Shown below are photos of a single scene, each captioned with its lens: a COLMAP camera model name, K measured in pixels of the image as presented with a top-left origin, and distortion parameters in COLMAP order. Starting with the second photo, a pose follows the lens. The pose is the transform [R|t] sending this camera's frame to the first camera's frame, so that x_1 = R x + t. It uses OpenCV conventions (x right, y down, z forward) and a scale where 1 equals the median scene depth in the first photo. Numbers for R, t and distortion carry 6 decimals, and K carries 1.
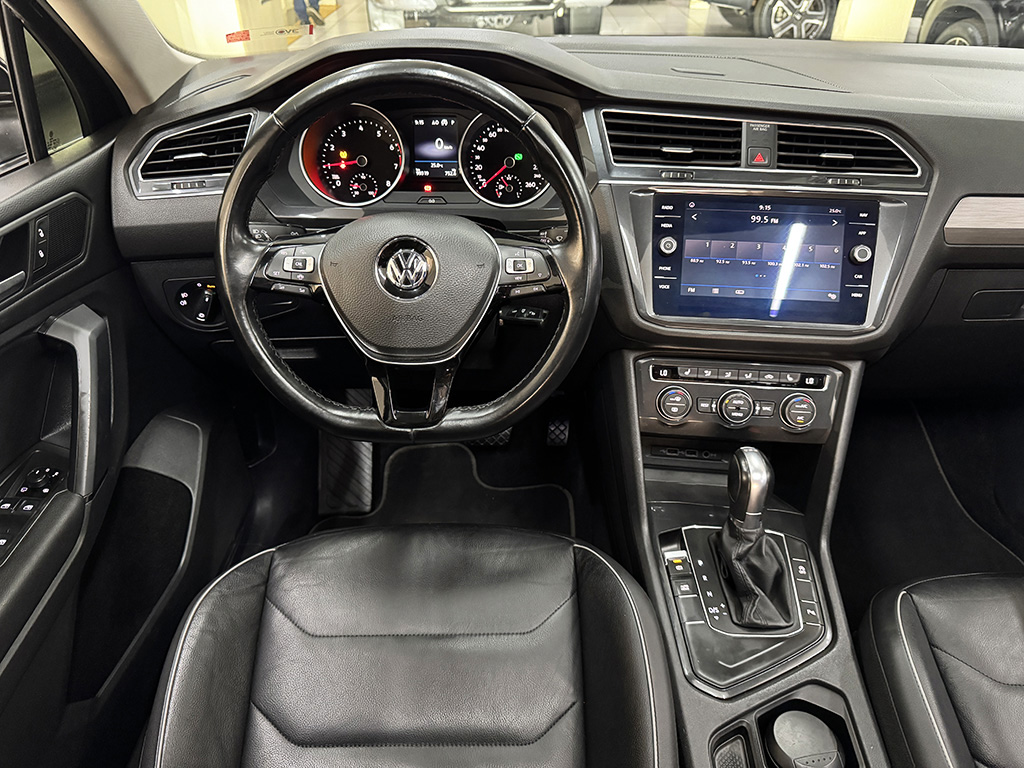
lens RADIAL K [[731.0, 0, 512.0], [0, 731.0, 384.0], [0, 0, 1]] dist [0.146122, -0.276127]
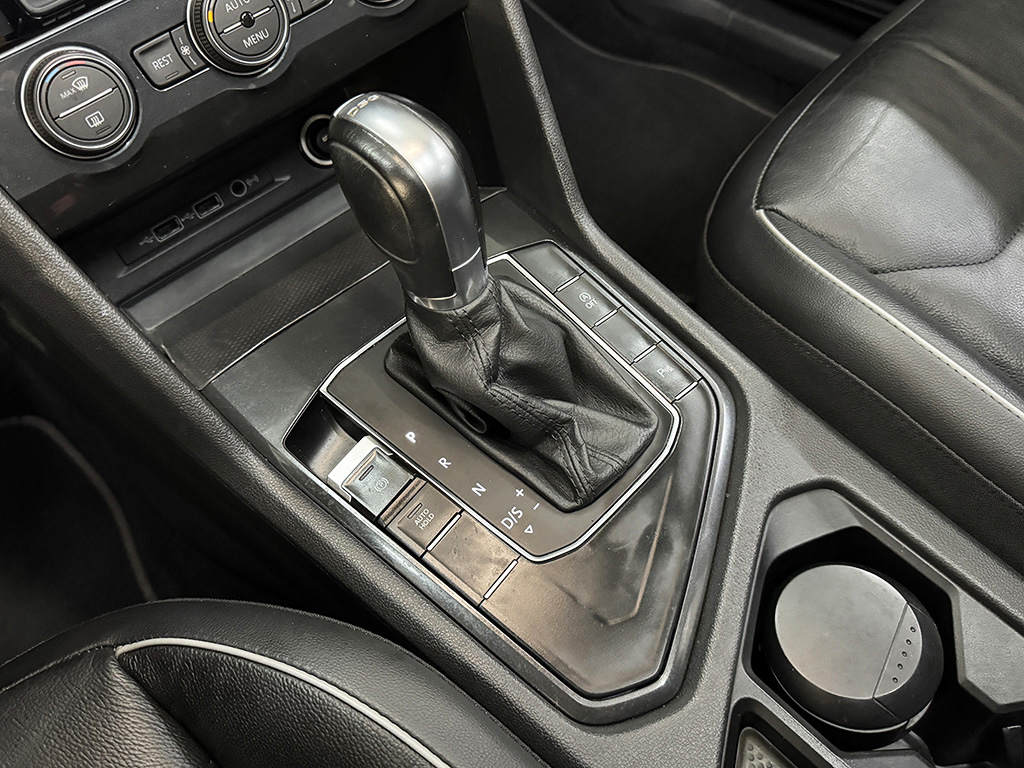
lens RADIAL K [[873.3, 0, 512.0], [0, 873.3, 384.0], [0, 0, 1]] dist [0.159254, -0.316148]
pose [[0.676522, -0.629406, 0.382316, 0.125874], [0.468540, 0.768403, 0.435921, 0.039698], [-0.568145, -0.115780, 0.814743, 0.577657]]
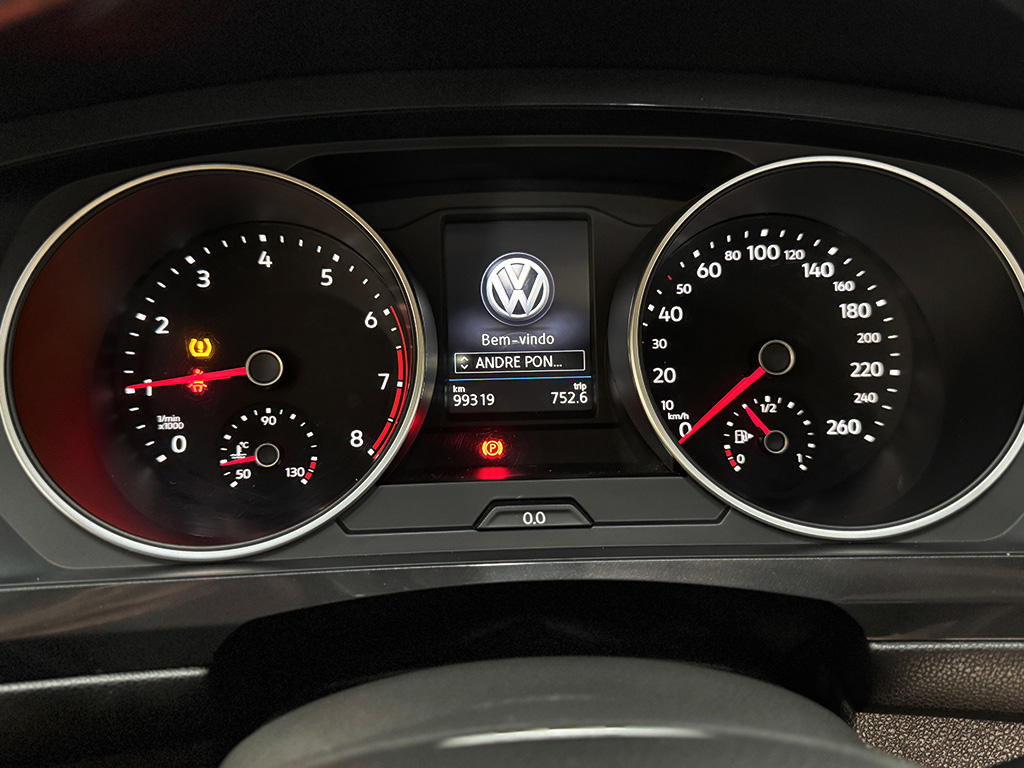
lens RADIAL K [[873.3, 0, 512.0], [0, 873.3, 384.0], [0, 0, 1]] dist [0.159254, -0.316148]
pose [[0.998661, -0.025565, 0.044977, -0.130030], [0.034757, 0.975494, -0.217264, -0.230150], [-0.038320, 0.218536, 0.975076, 0.705074]]
